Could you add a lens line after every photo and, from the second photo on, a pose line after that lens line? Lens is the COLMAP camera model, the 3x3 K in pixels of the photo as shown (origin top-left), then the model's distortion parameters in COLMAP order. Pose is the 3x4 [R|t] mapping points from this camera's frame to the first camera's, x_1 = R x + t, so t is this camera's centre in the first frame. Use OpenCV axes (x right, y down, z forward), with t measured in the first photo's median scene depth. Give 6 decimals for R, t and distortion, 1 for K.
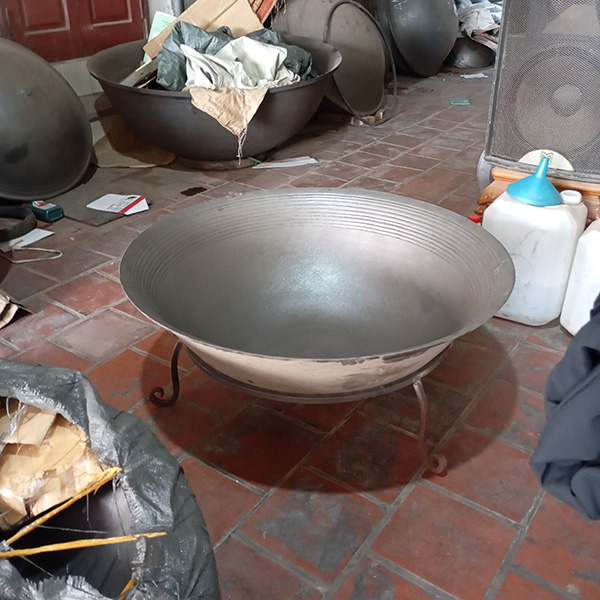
lens RADIAL K [[676.1, 0, 300.3], [0, 676.1, 299.4], [0, 0, 1]] dist [0.025098, 0.000000]
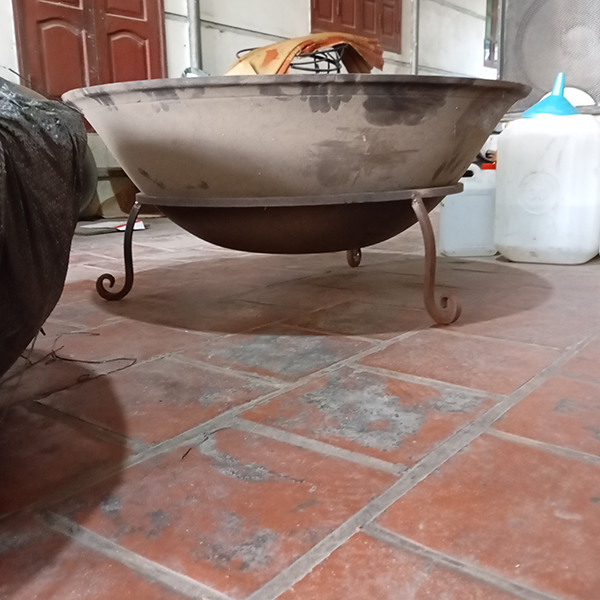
lens RADIAL K [[676.1, 0, 299.0], [0, 676.1, 300.4], [0, 0, 1]] dist [0.025098, 0.000000]
pose [[0.998821, -0.006044, -0.048162, 0.072705], [-0.007743, 0.959675, -0.281006, 0.457931], [0.047918, 0.281048, 0.958497, 0.269724]]
